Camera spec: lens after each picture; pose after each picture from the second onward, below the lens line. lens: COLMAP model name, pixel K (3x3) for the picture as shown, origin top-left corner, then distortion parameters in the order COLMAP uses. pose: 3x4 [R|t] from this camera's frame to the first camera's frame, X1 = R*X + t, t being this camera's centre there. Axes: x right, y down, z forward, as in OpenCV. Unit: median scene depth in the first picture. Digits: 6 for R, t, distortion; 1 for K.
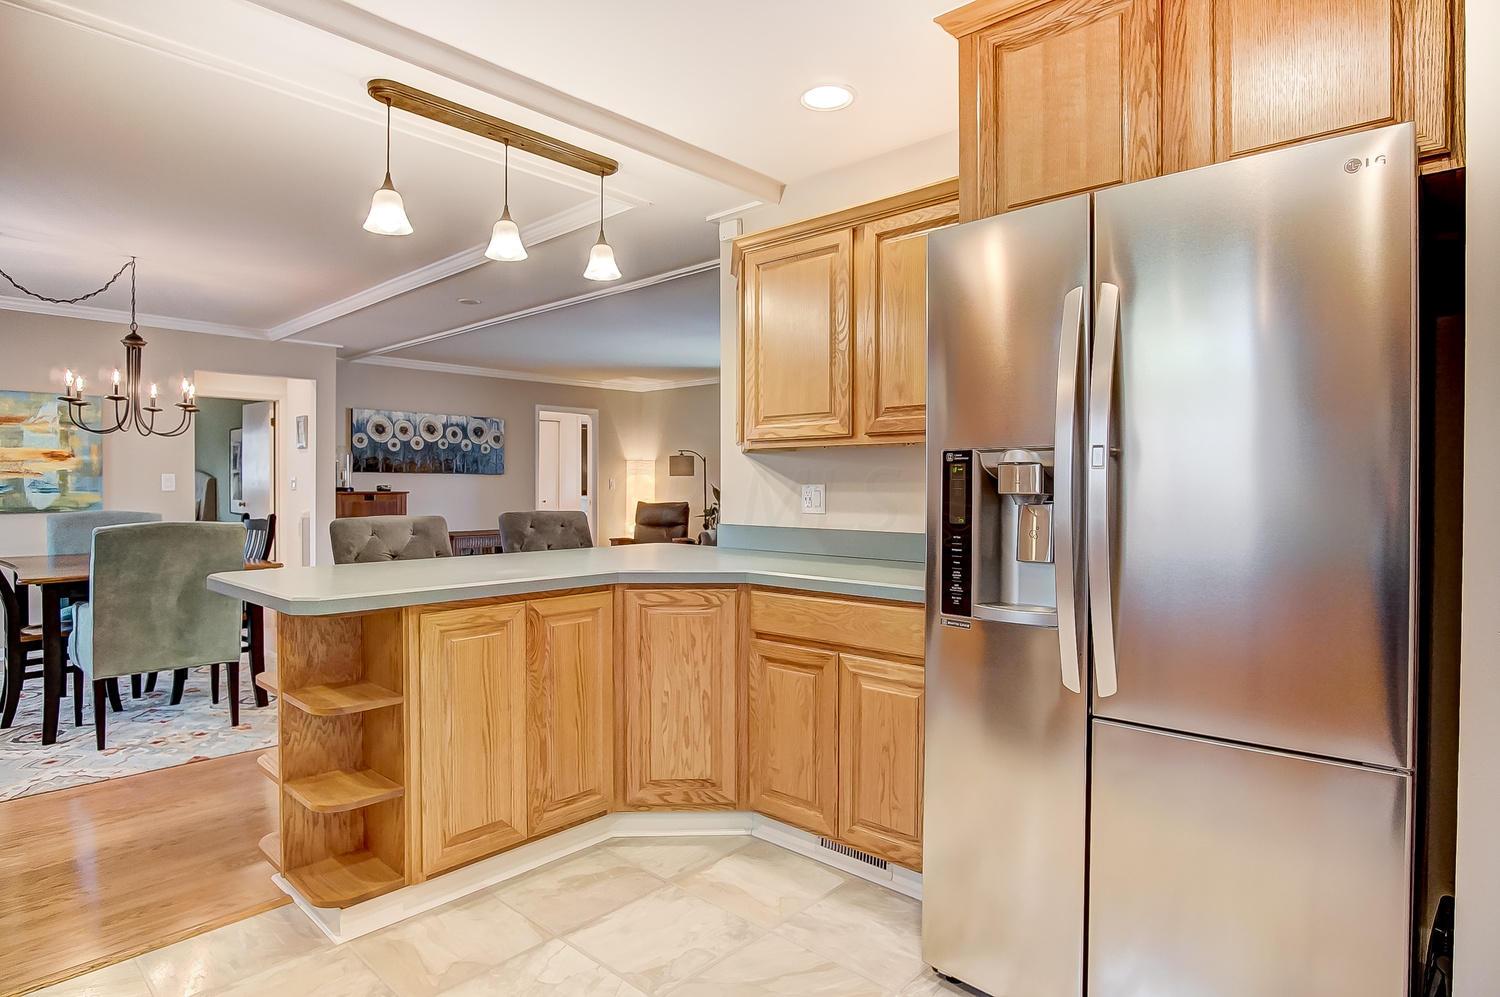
lens RADIAL K [[820.8, 0, 744.0], [0, 820.8, 497.9], [0, 0, 1]] dist [-0.007883, 0.003863]
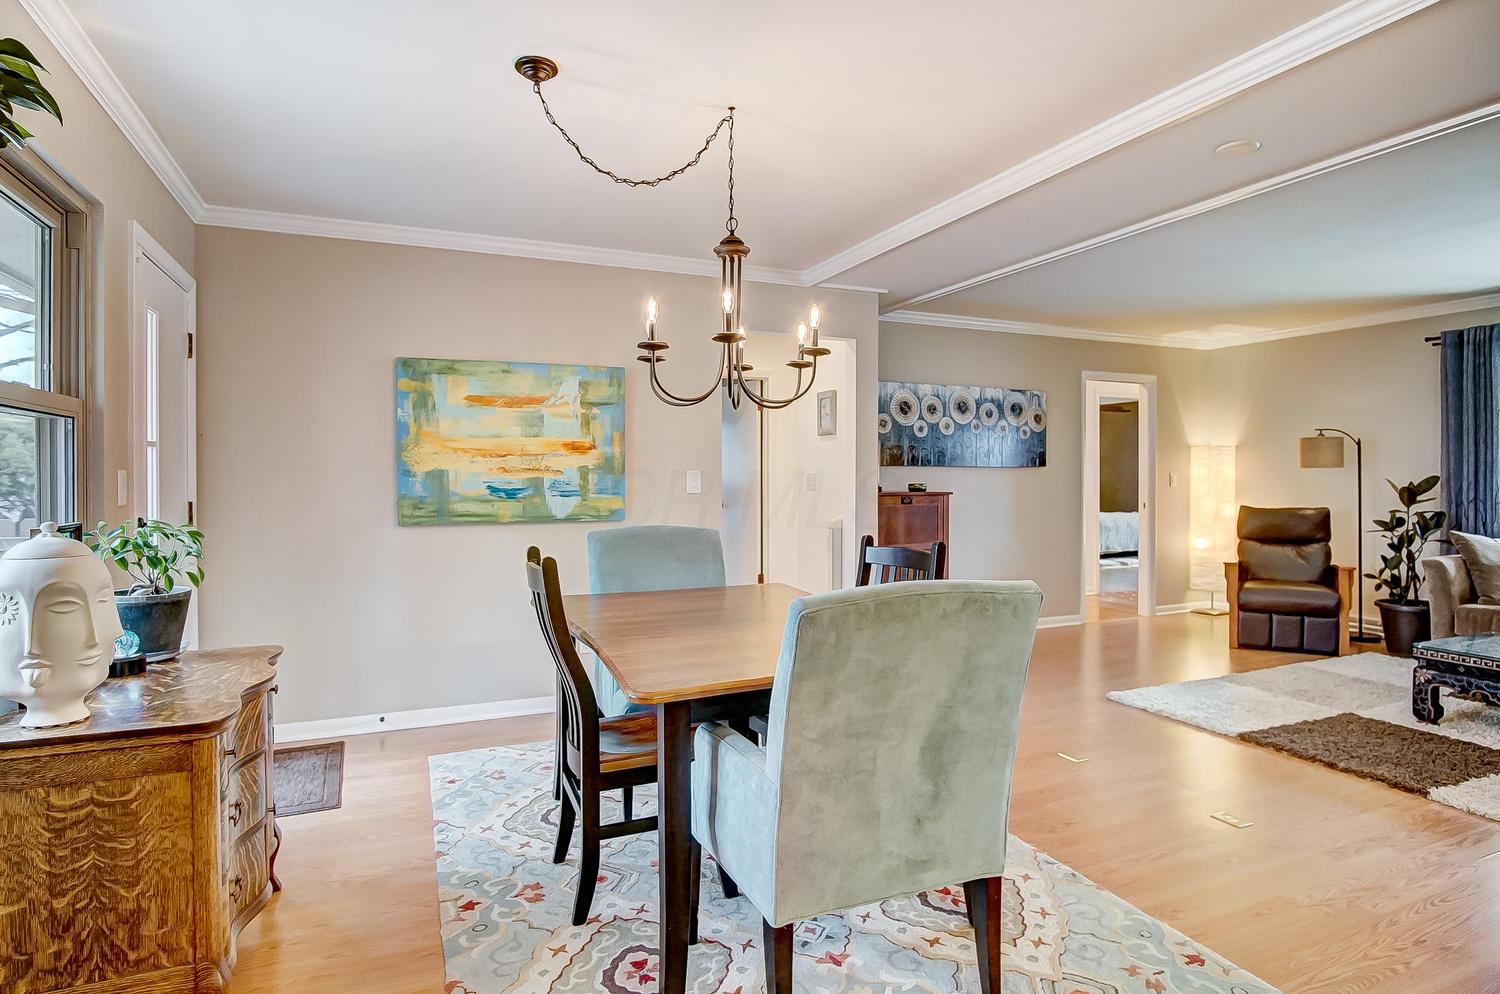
lens RADIAL K [[820.8, 0, 755.6], [0, 820.8, 487.4], [0, 0, 1]] dist [-0.007883, 0.003863]
pose [[0.923628, 0.001622, -0.383287, -0.294750], [-0.002985, 0.999991, -0.002962, -0.009459], [0.383279, 0.003880, 0.923625, 0.268685]]
